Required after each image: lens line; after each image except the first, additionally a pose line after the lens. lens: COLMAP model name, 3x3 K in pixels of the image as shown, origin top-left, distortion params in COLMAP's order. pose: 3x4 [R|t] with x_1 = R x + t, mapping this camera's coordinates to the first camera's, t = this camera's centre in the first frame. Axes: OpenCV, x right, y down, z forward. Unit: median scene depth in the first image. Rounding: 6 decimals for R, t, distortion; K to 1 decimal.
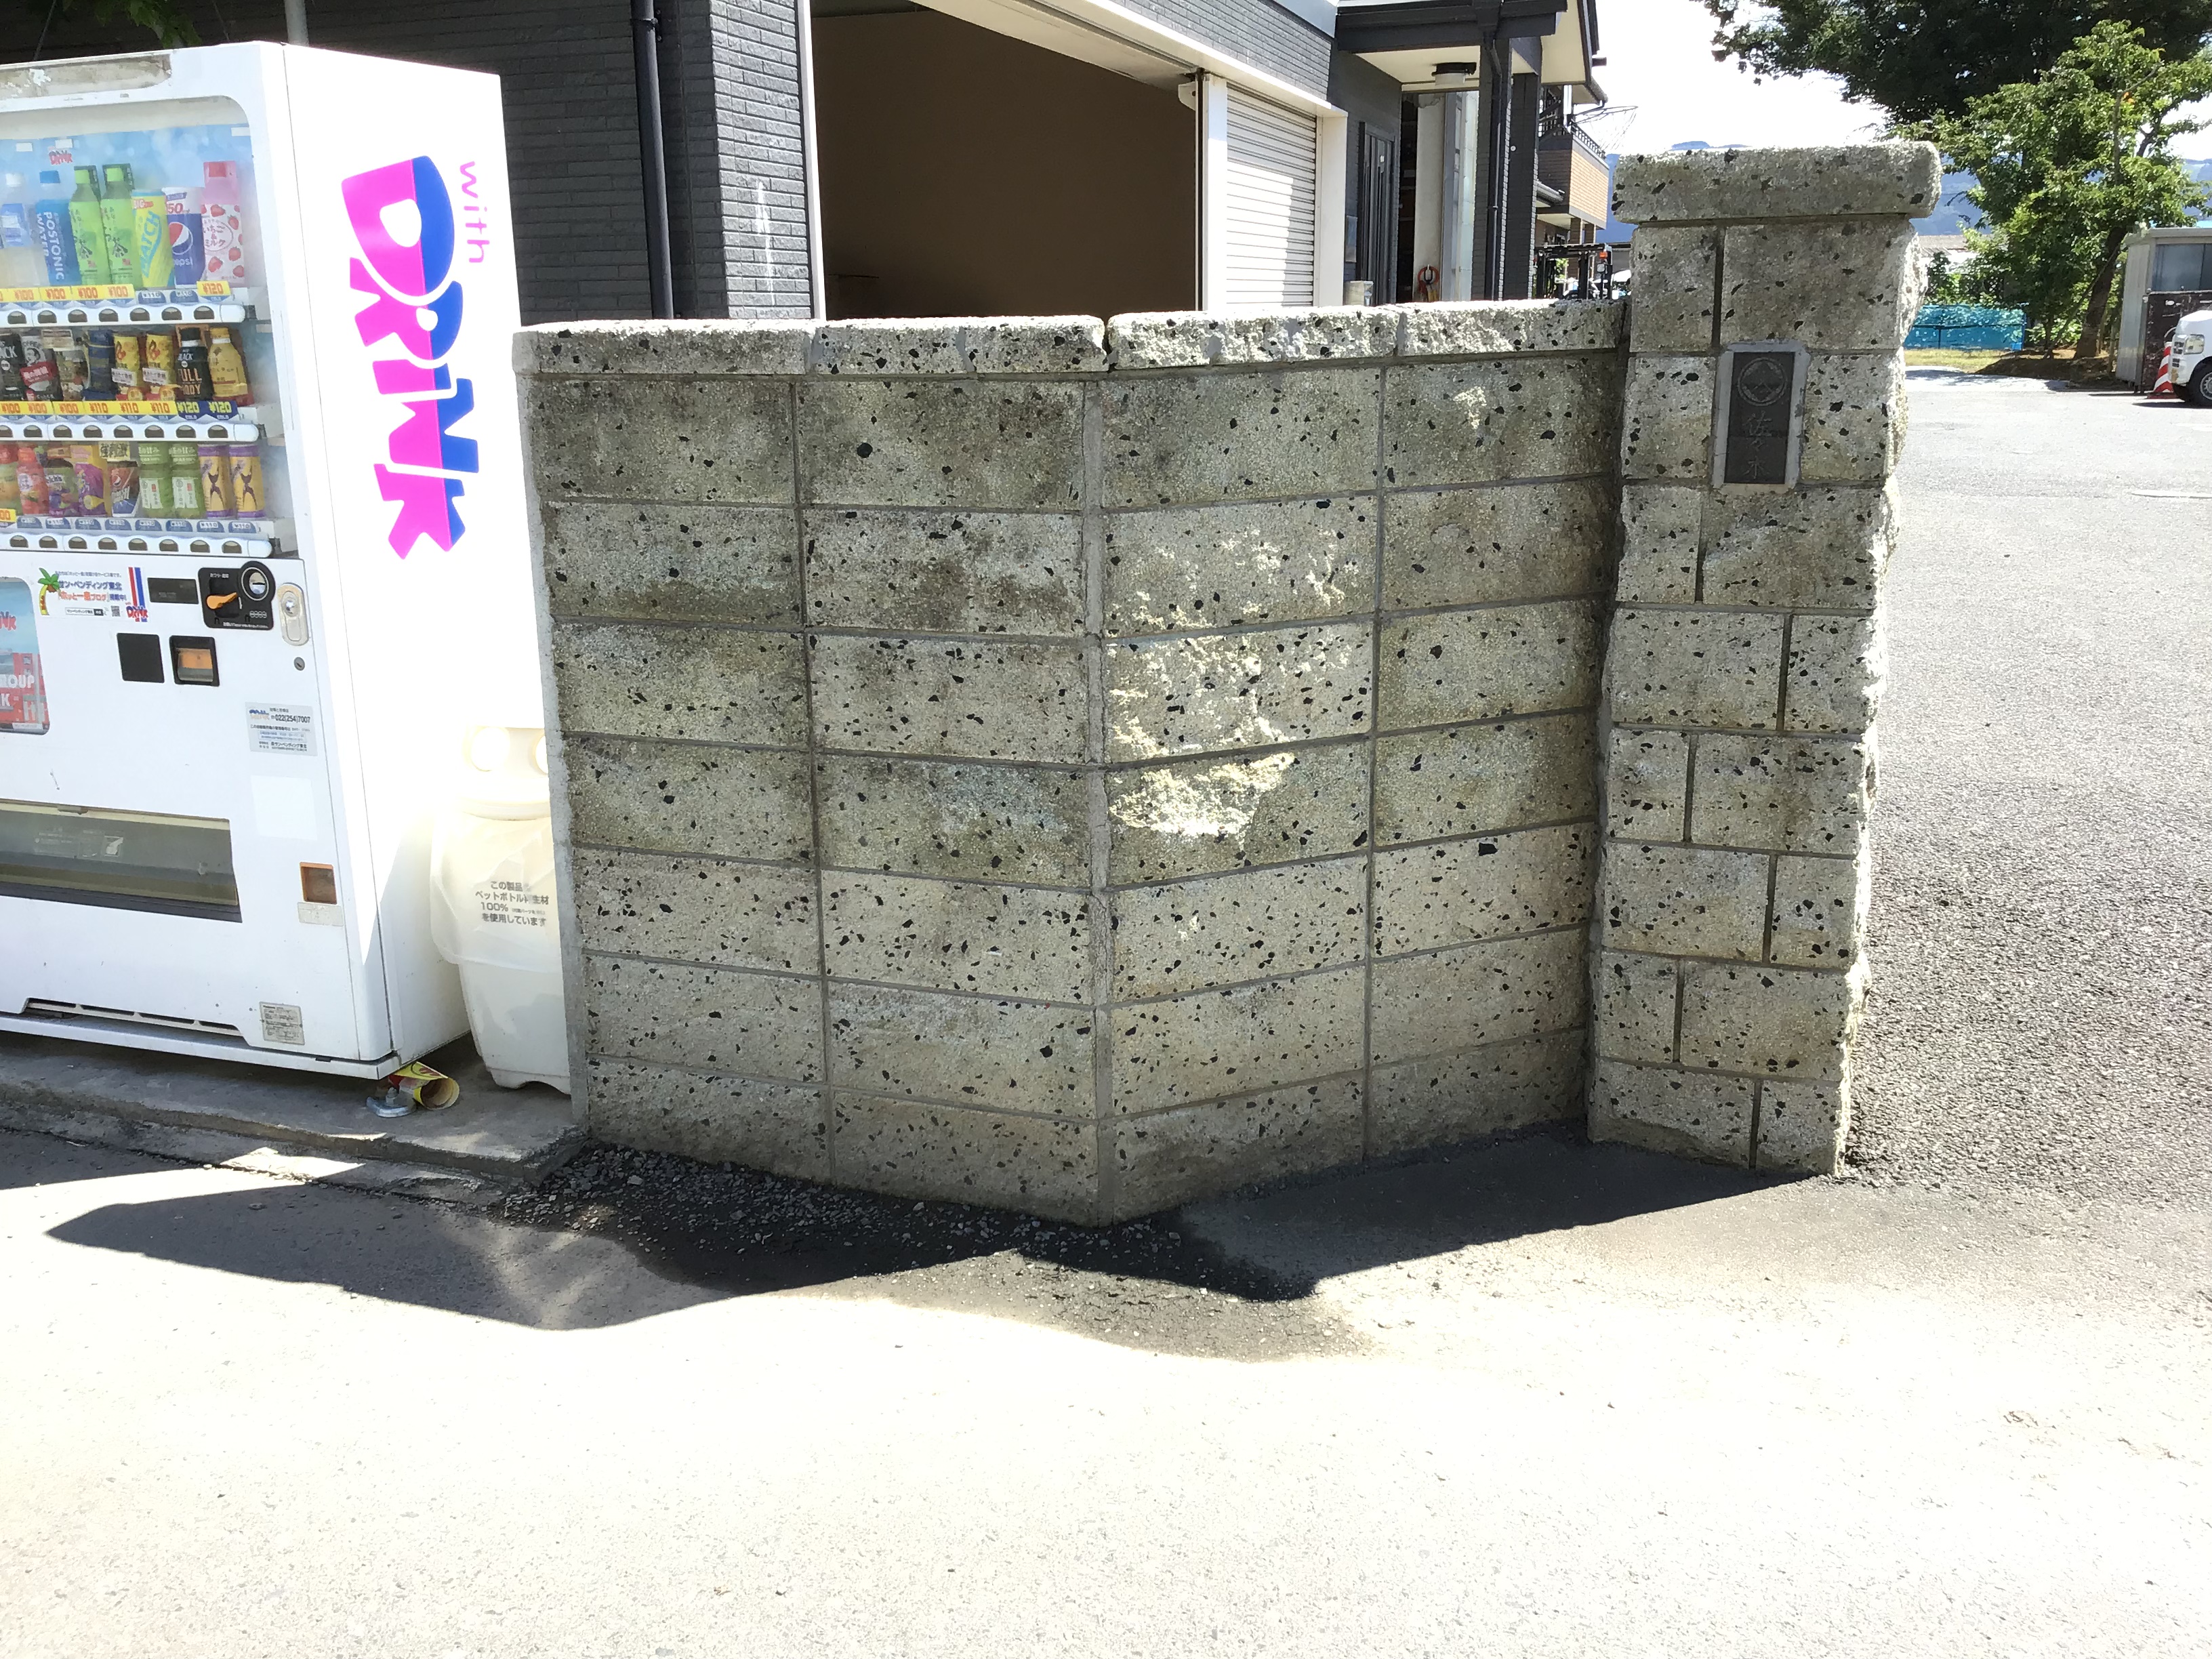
lens RADIAL K [[2008.9, 0, 1022.3], [0, 2008.9, 820.0], [0, 0, 1]] dist [0.108470, -0.245351]
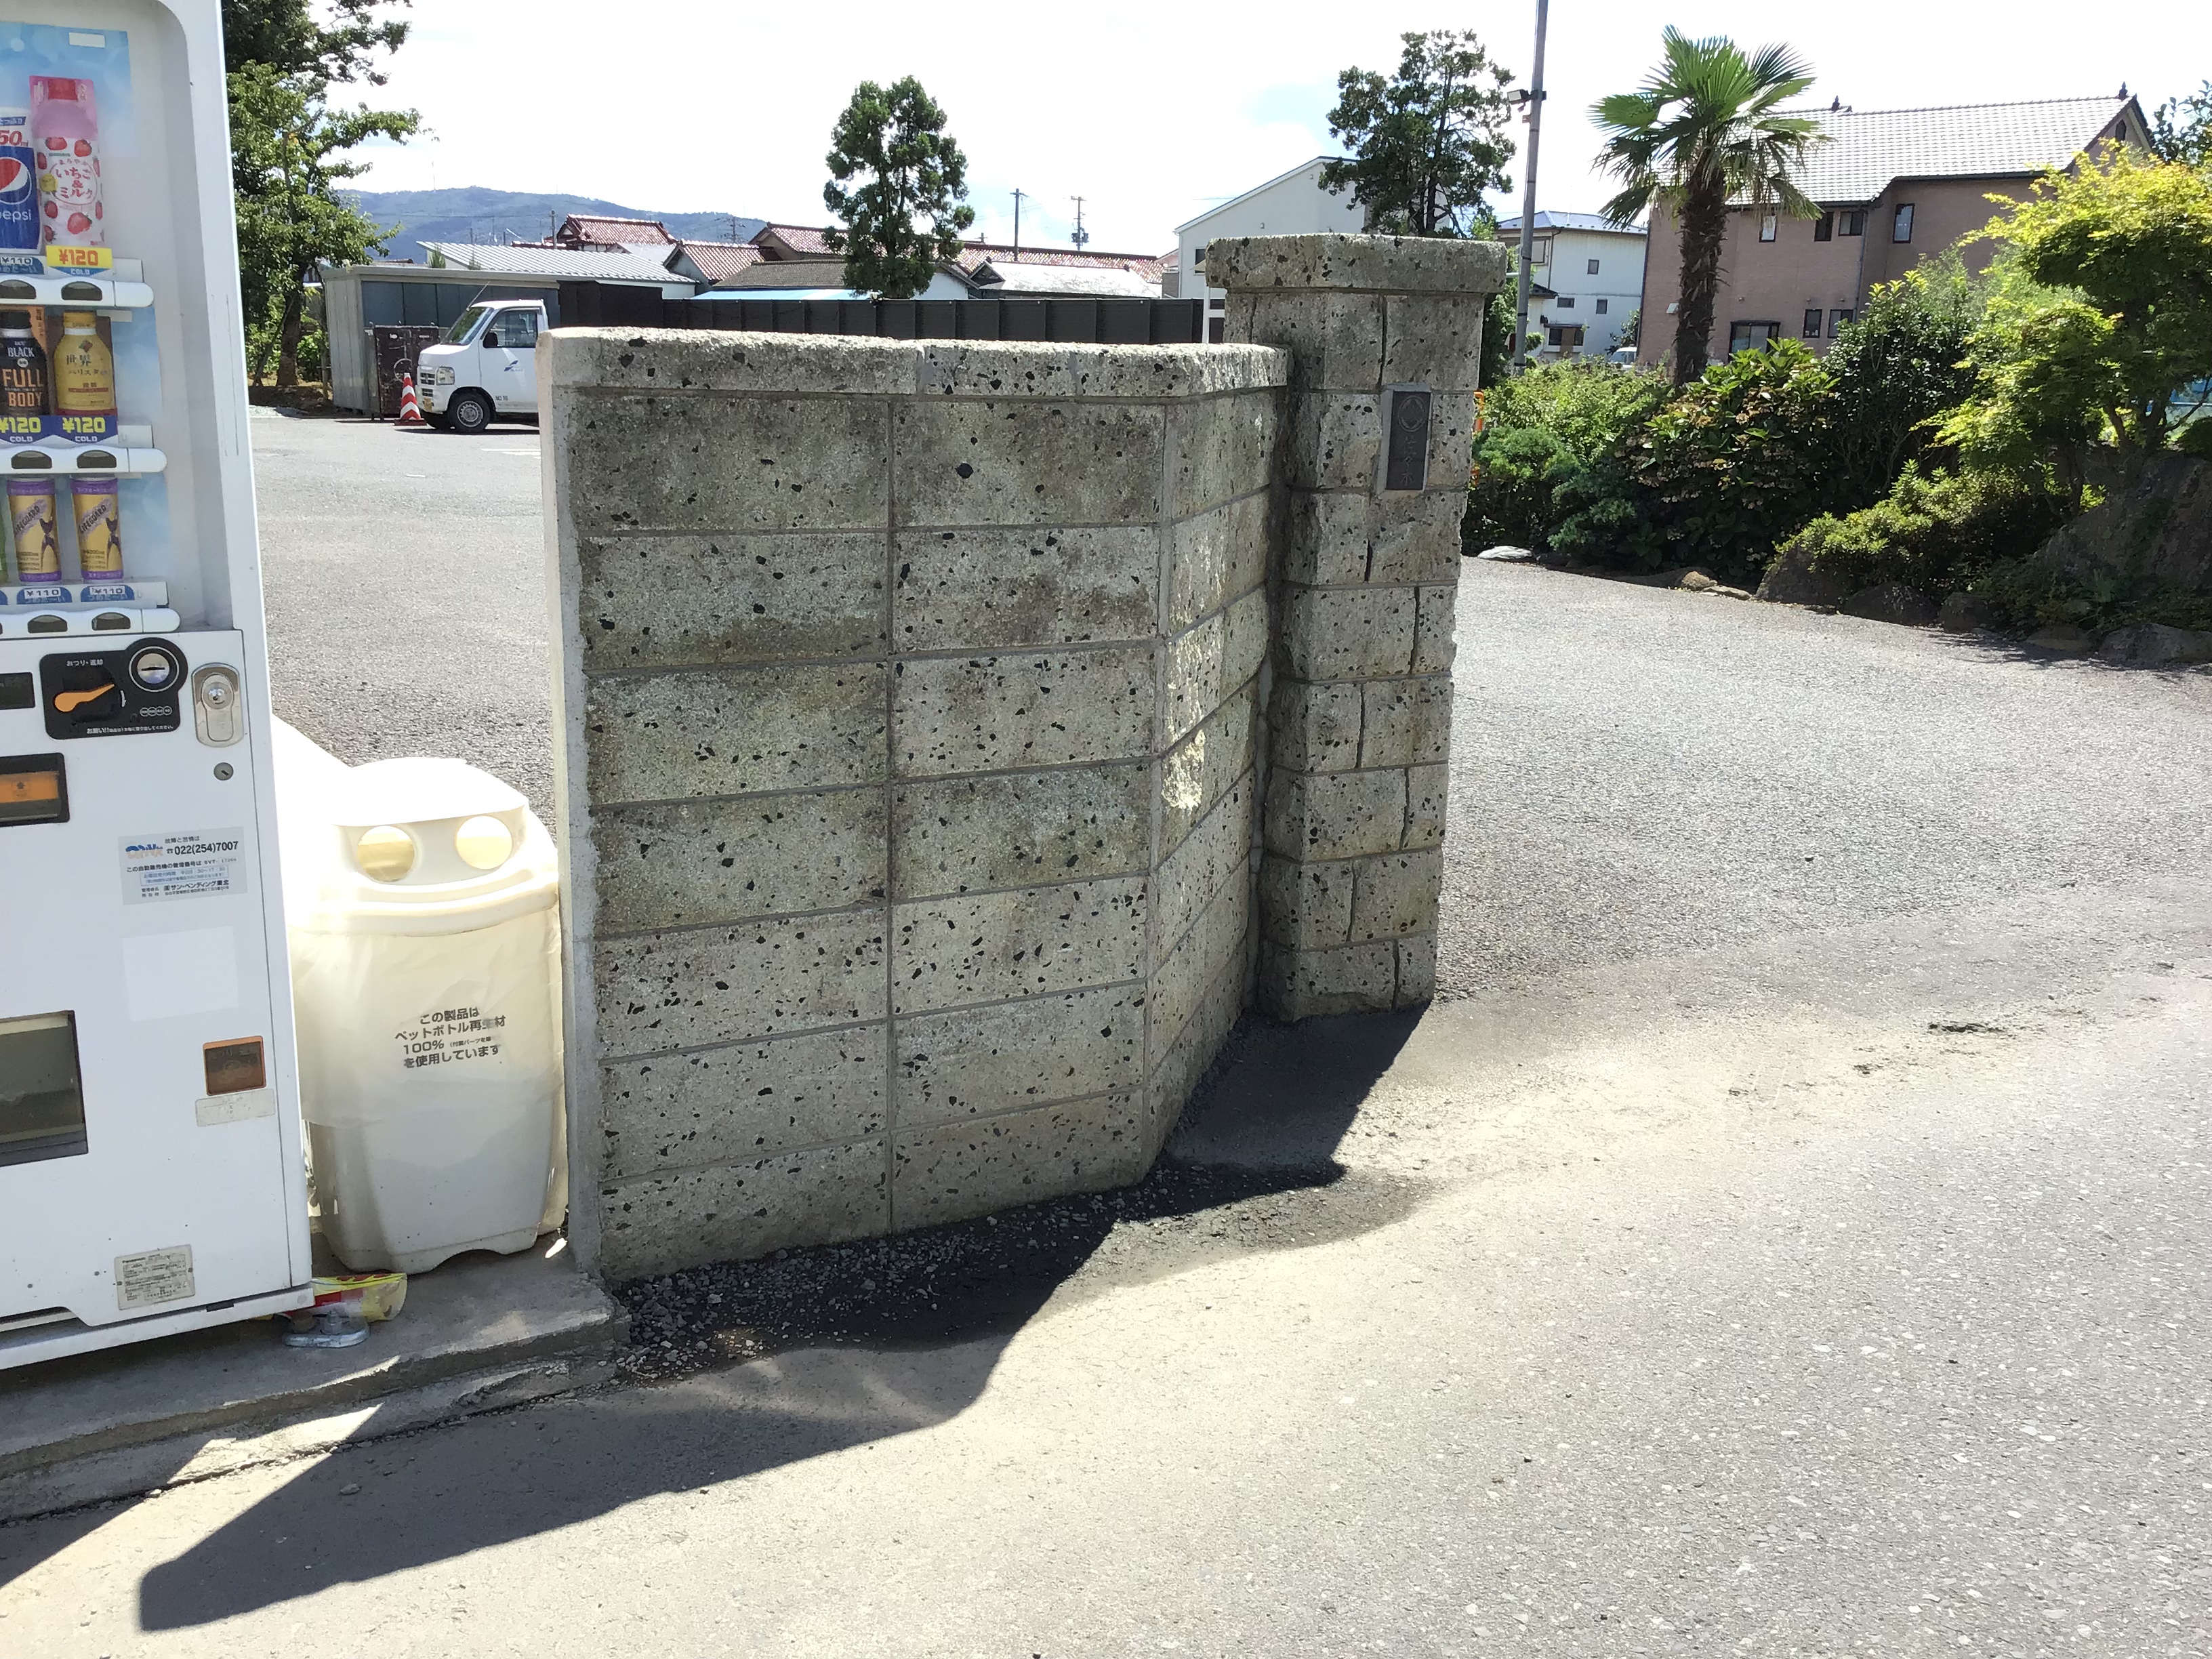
lens RADIAL K [[2034.2, 0, 1106.0], [0, 2034.2, 829.5], [0, 0, 1]] dist [0.080290, -0.127944]
pose [[0.625491, -0.146366, 0.766380, -0.786884], [0.155465, 0.985931, 0.061411, -0.055939], [-0.764586, 0.080733, 0.639446, 0.296773]]
